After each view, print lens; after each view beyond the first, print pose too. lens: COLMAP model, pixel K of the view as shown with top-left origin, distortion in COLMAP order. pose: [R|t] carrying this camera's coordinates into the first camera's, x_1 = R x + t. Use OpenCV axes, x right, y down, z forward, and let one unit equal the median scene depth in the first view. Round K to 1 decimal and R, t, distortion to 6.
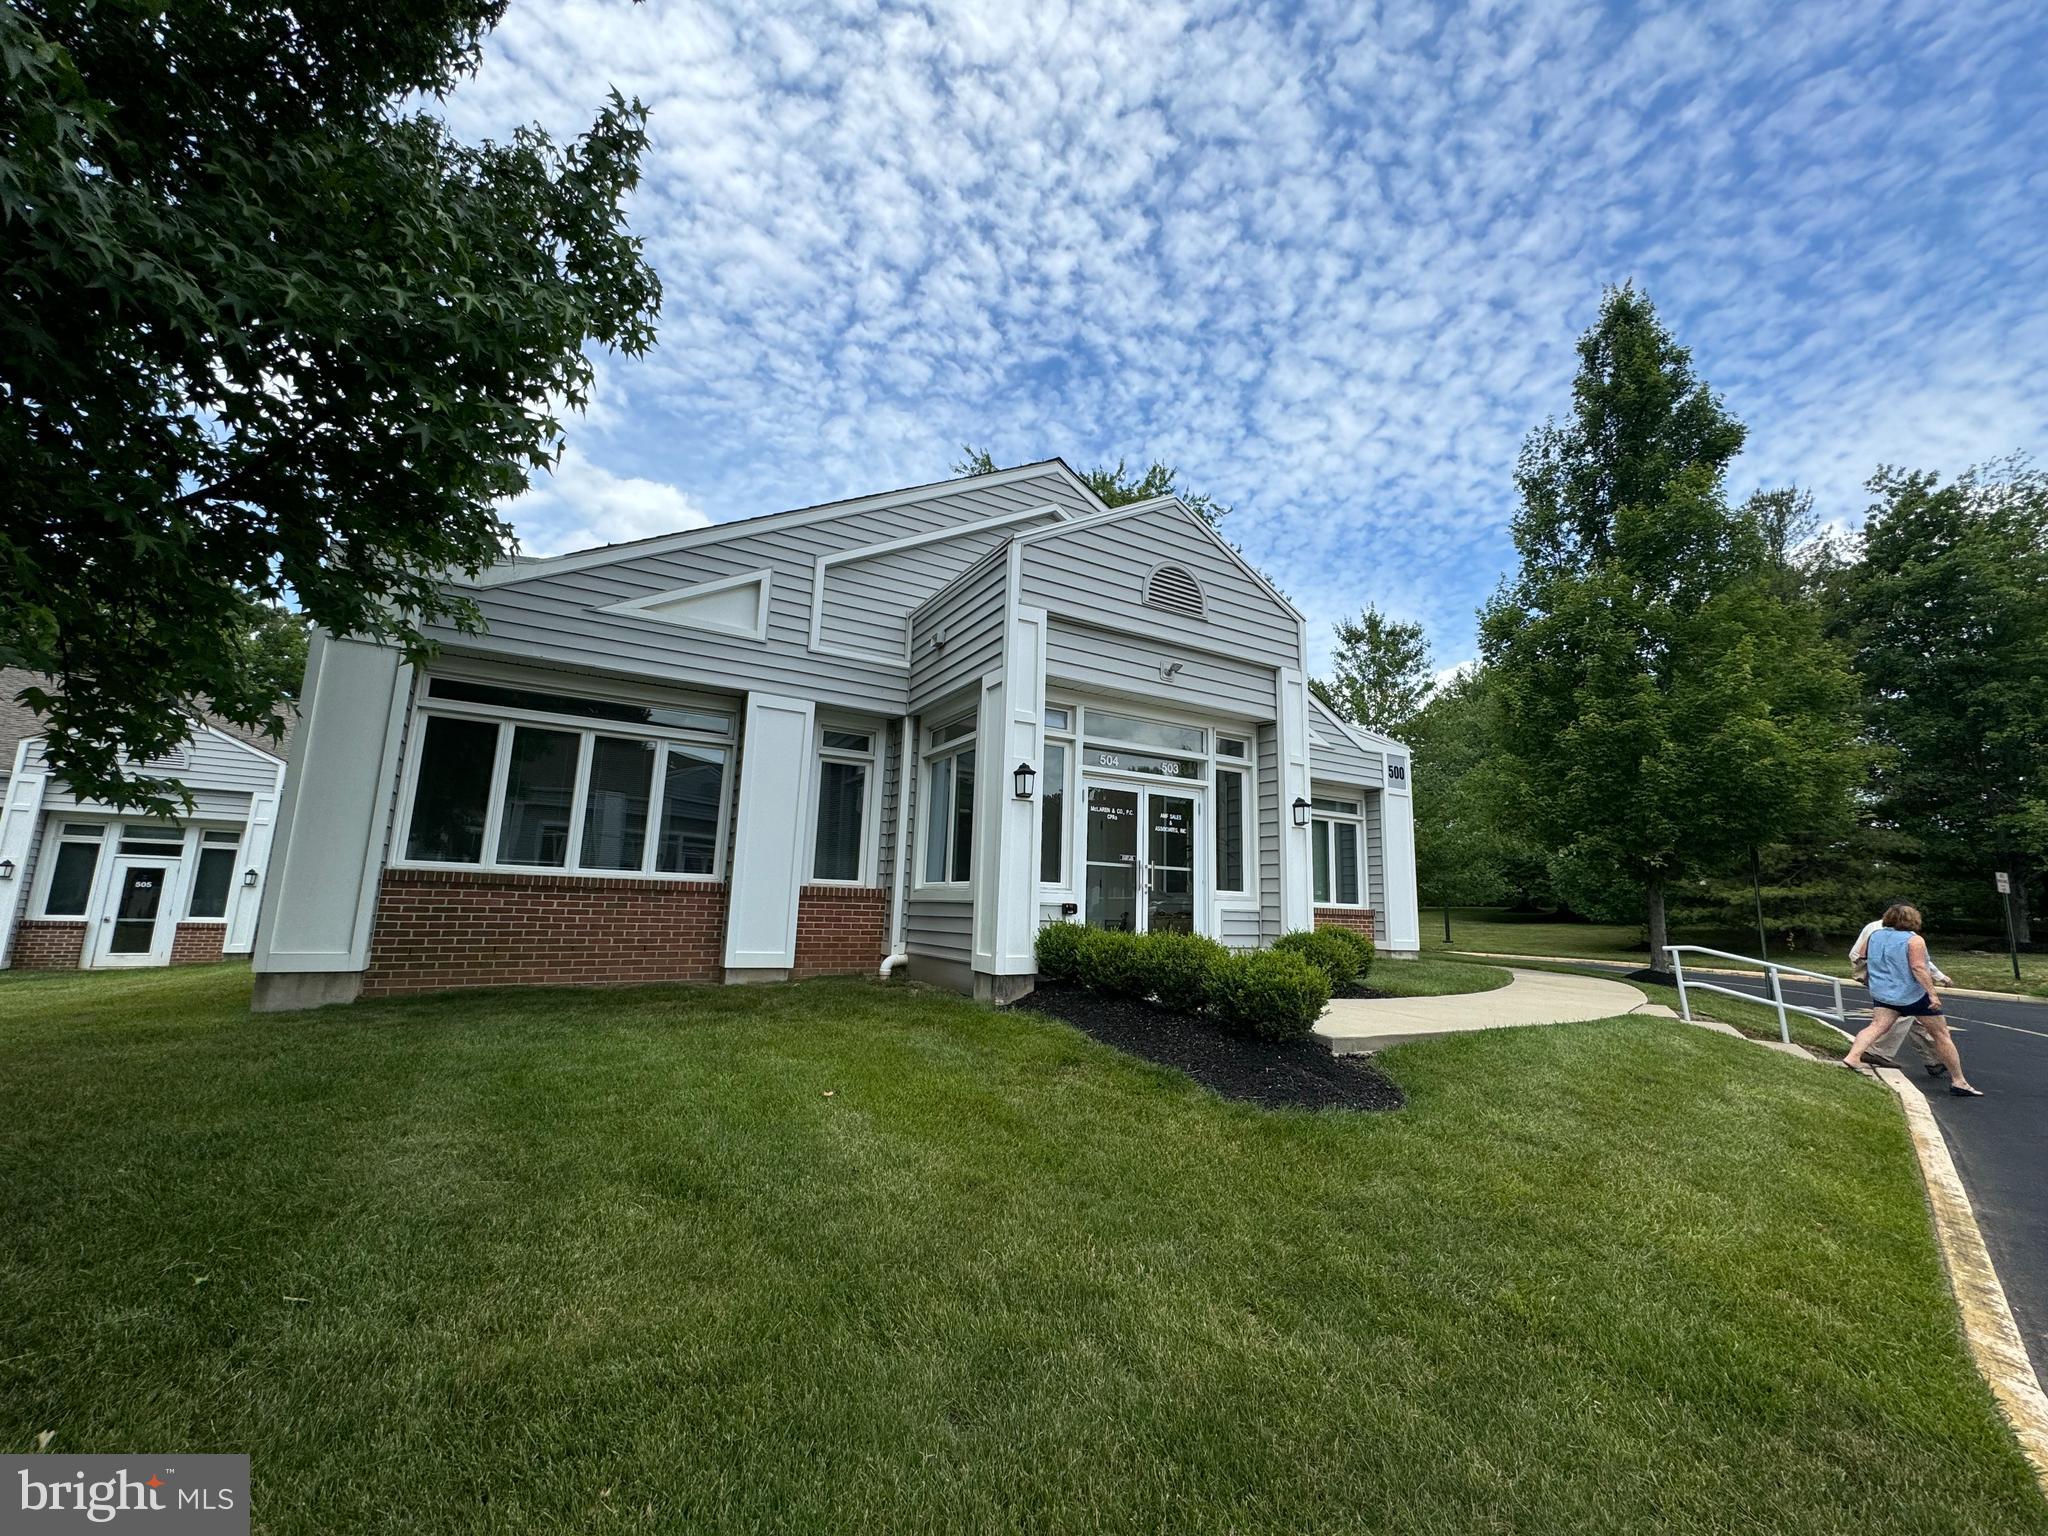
lens RADIAL K [[817.3, 0, 1024.0], [0, 817.3, 768.0], [0, 0, 1]] dist [0.000663, 0.000481]
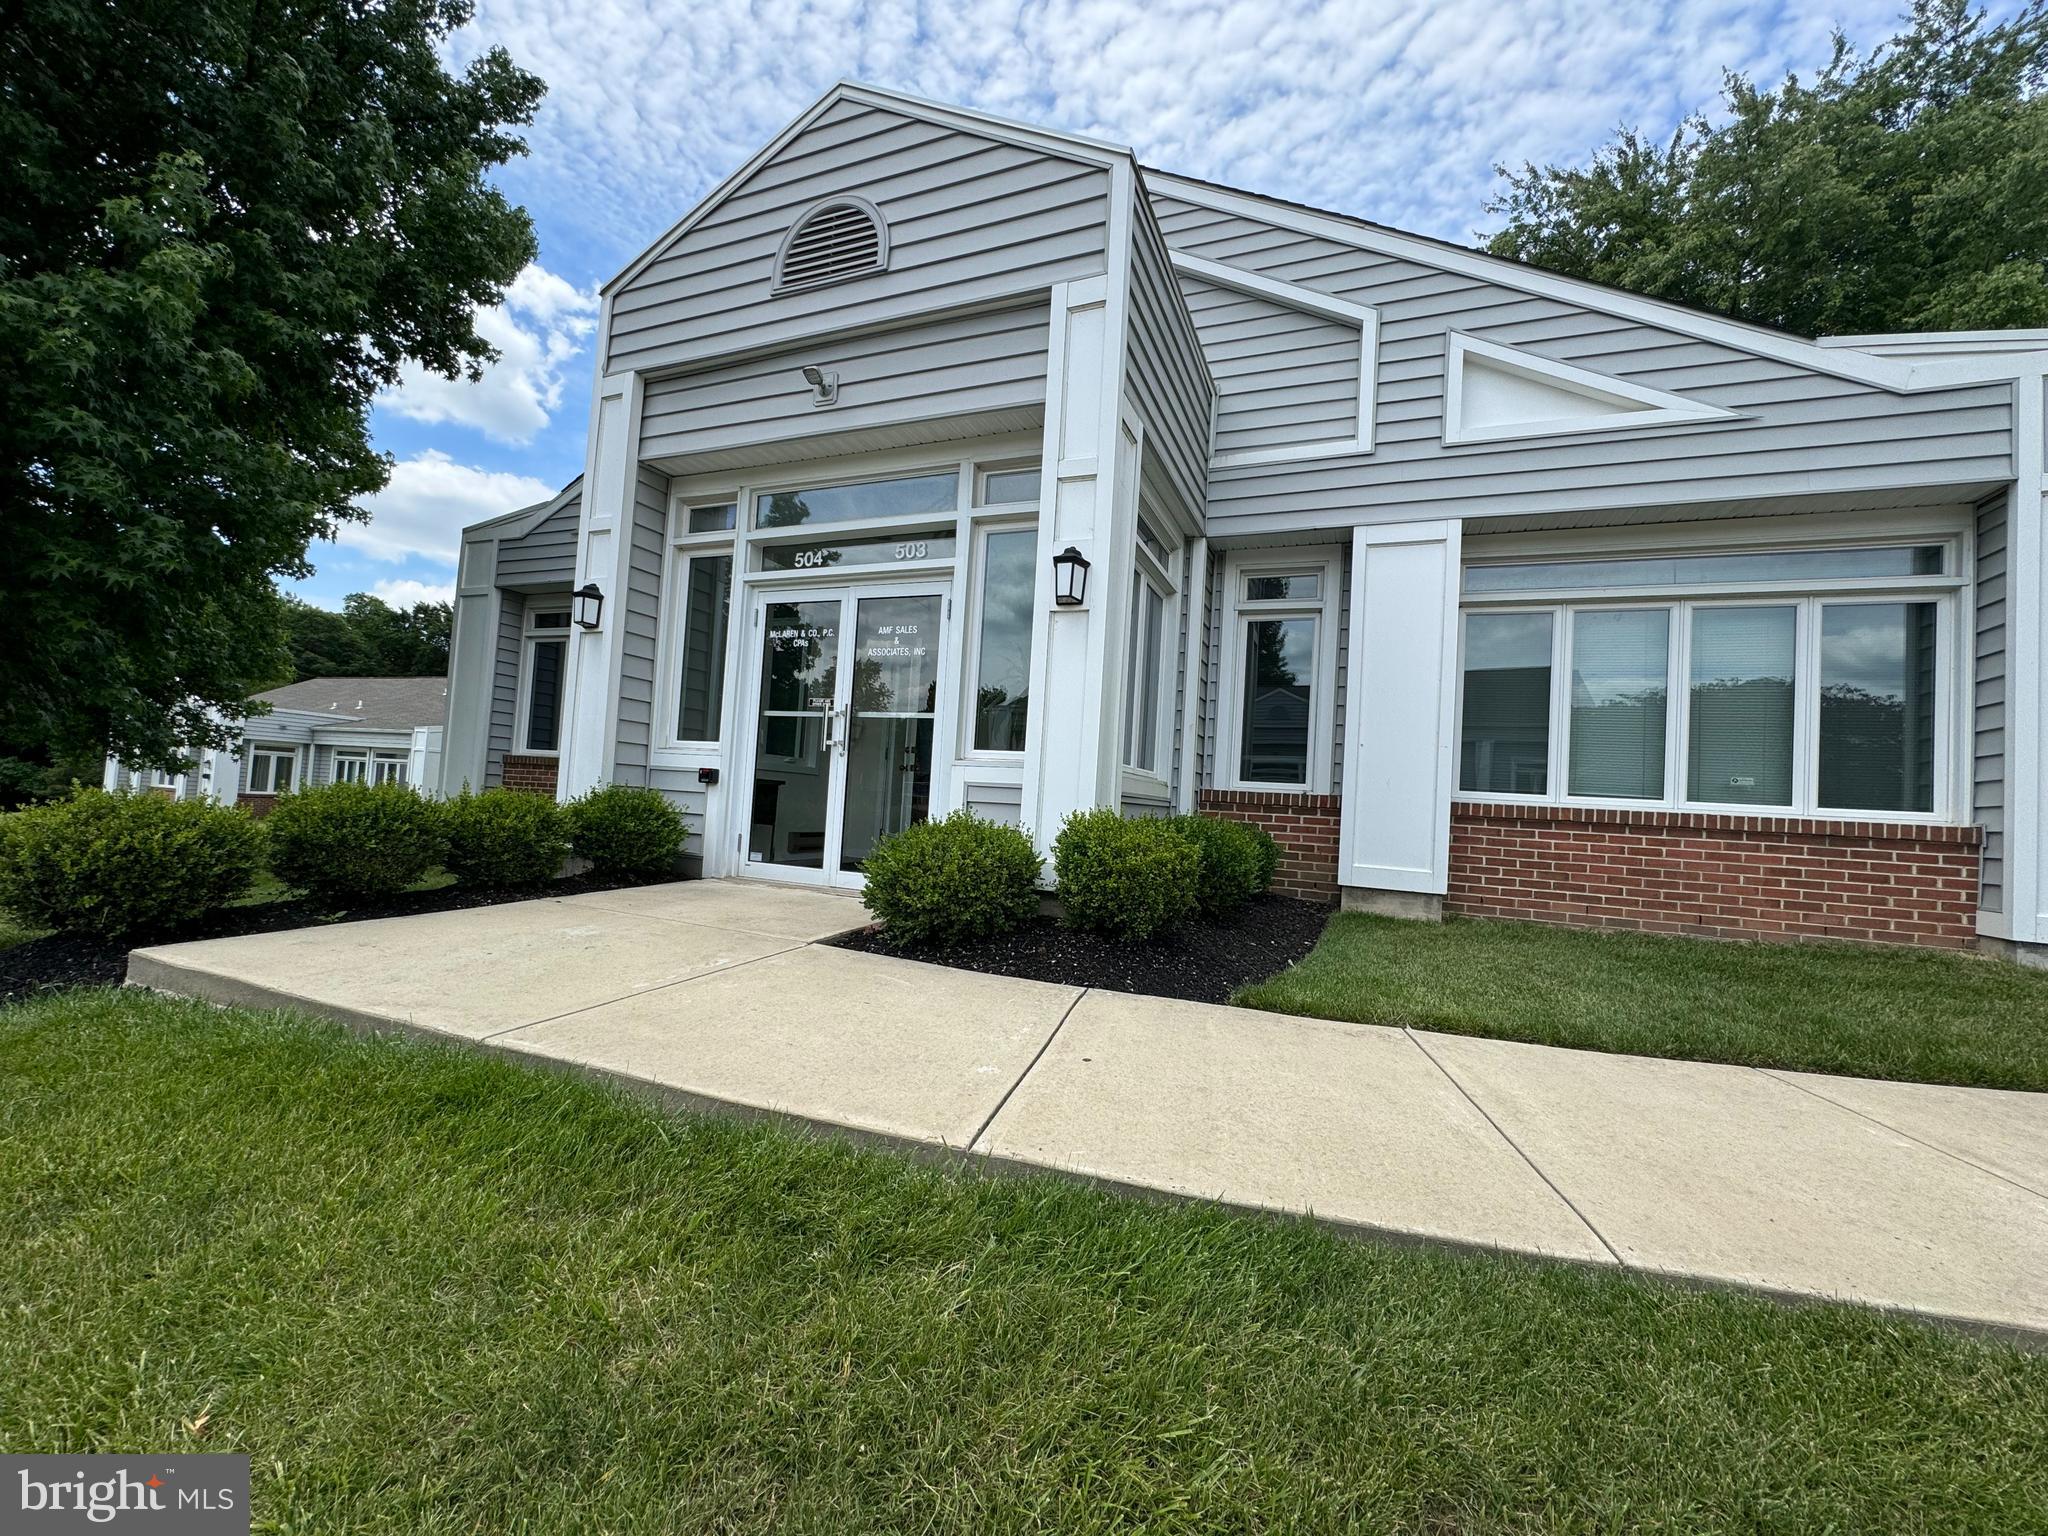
lens RADIAL K [[817.3, 0, 1024.0], [0, 817.3, 768.0], [0, 0, 1]] dist [0.000663, 0.000481]
pose [[0.606240, -0.022873, -0.794952, 0.721981], [0.093307, 0.994728, 0.042535, 0.144940], [0.789789, -0.099961, 0.605179, 0.704511]]
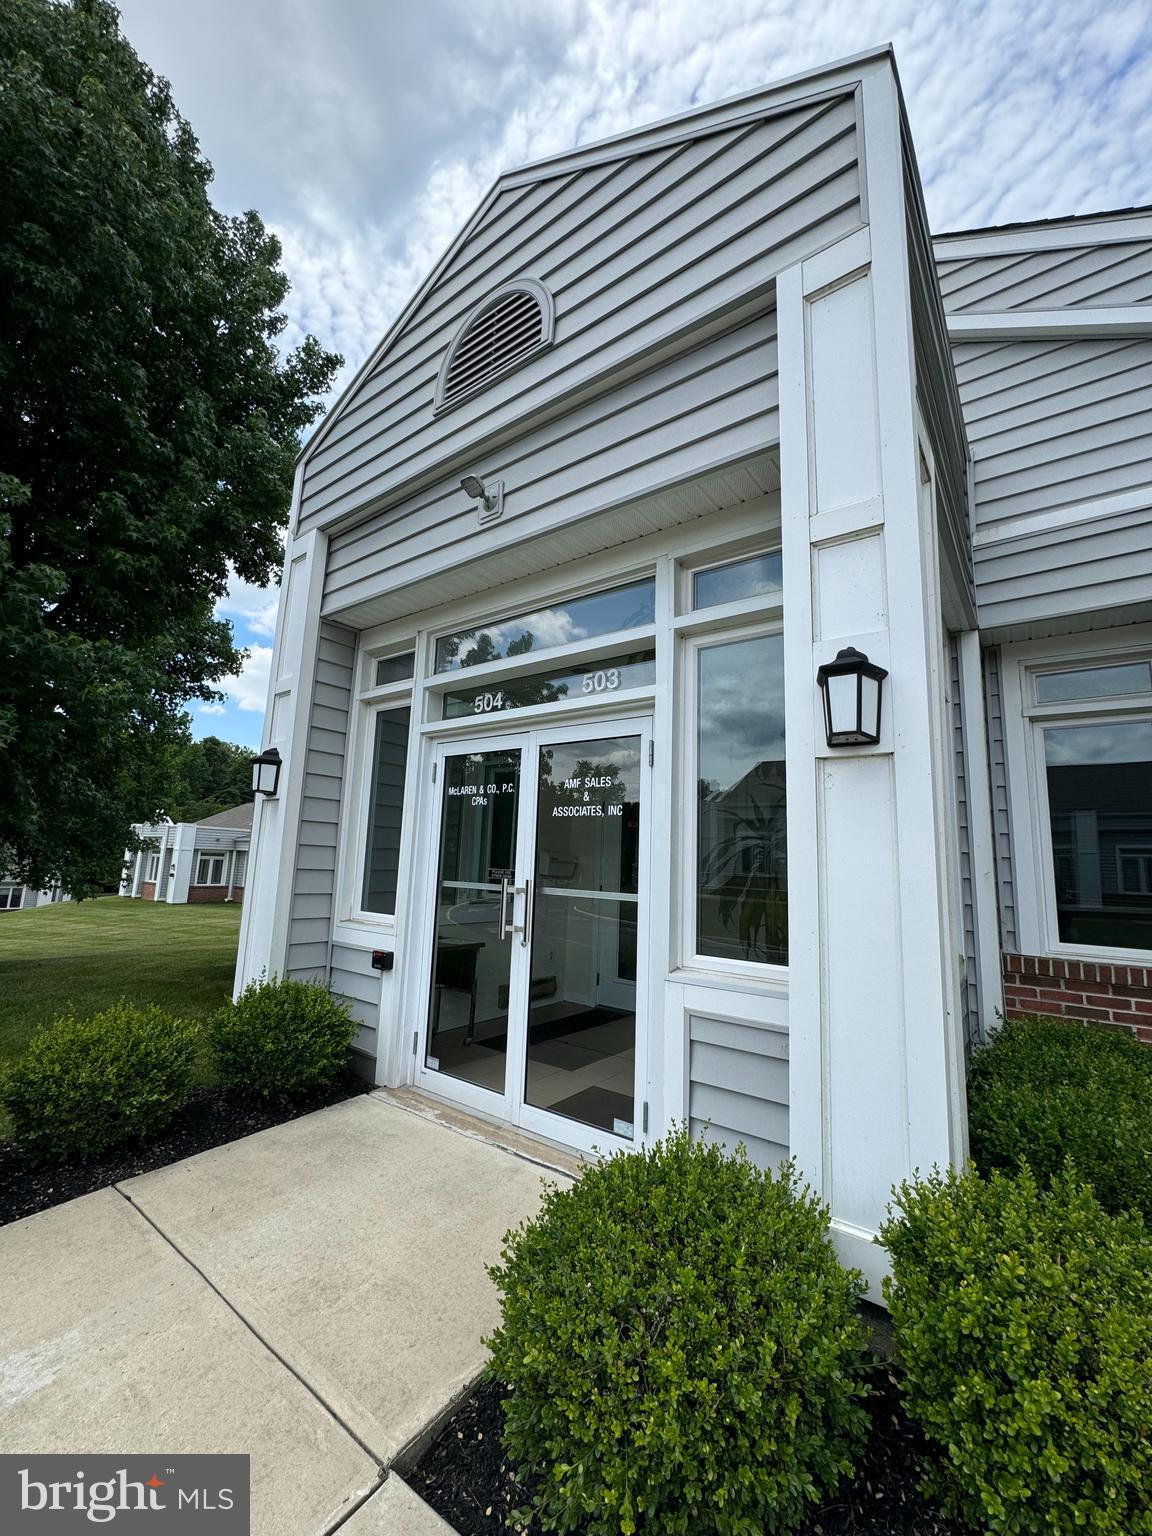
lens RADIAL K [[613.0, 0, 576.0], [0, 613.0, 768.0], [0, 0, 1]] dist [0.000663, 0.000481]
pose [[0.392885, -0.150297, -0.907222, 0.503447], [0.133308, 0.985441, -0.105524, 0.087980], [0.909874, -0.079481, 0.407201, 0.859541]]
